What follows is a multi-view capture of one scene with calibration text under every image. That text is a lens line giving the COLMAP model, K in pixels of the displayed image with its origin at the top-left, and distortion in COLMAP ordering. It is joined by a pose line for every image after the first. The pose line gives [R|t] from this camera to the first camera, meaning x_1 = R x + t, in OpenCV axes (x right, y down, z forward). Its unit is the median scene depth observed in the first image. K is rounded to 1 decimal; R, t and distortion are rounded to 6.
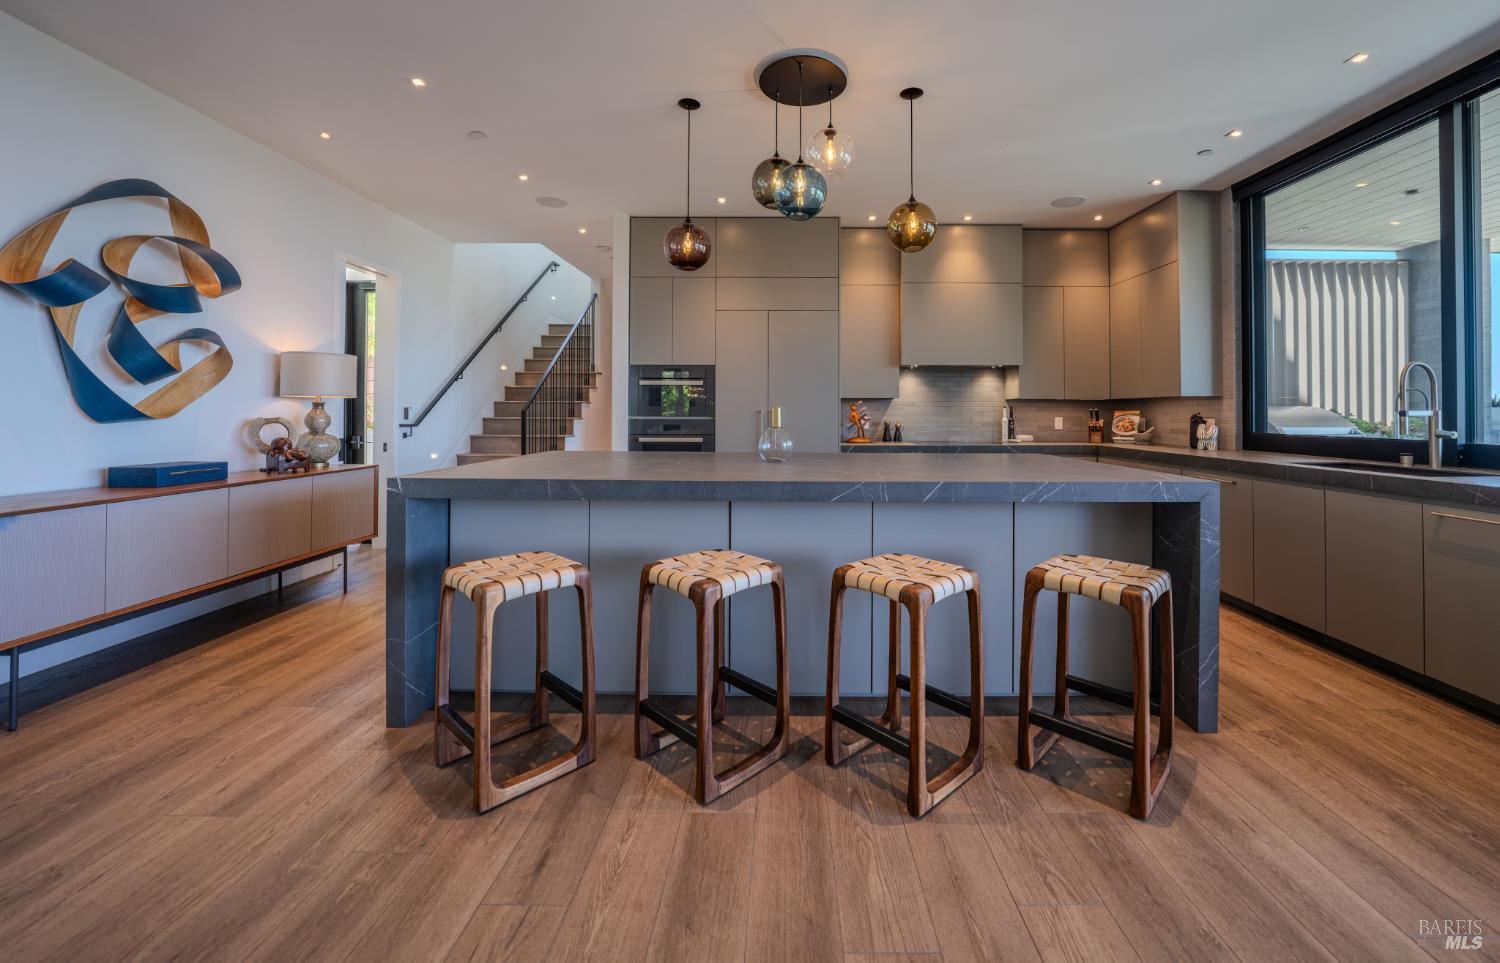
lens RADIAL K [[568.4, 0, 787.2], [0, 568.4, 406.4], [0, 0, 1]] dist [-0.018100, 0.001725]
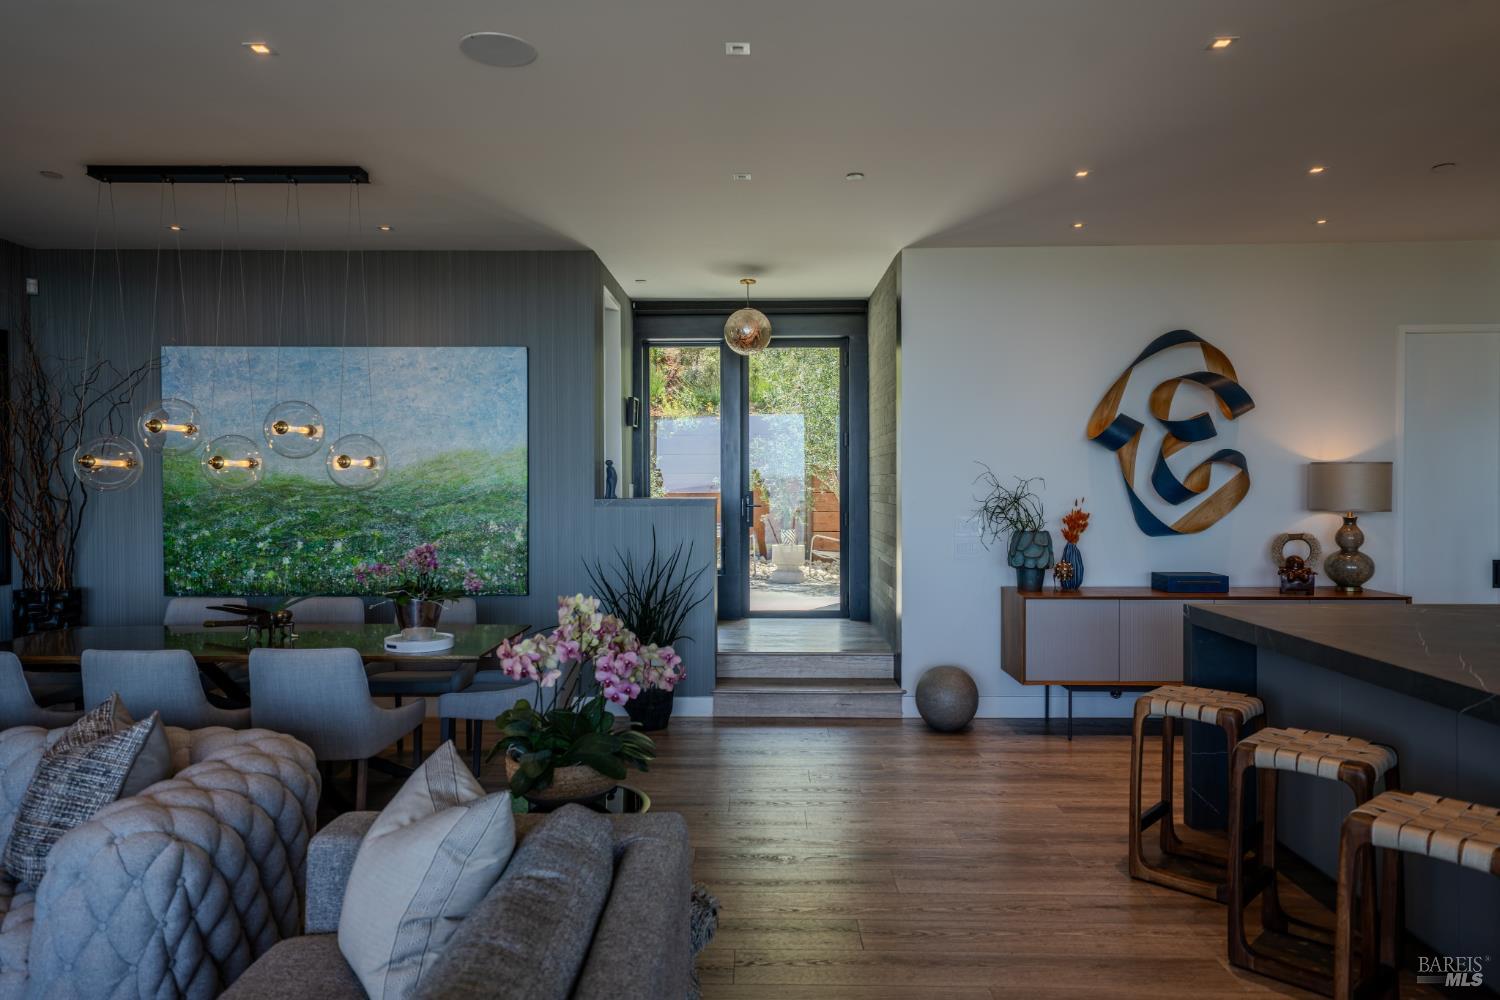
lens RADIAL K [[992.2, 0, 741.0], [0, 992.2, 497.2], [0, 0, 1]] dist [0.022104, 0.003223]
pose [[-0.014782, 0.011158, -0.999828, 0.642265], [0.013587, 0.999848, 0.010957, -0.059574], [0.999798, -0.013422, -0.014931, 0.065511]]
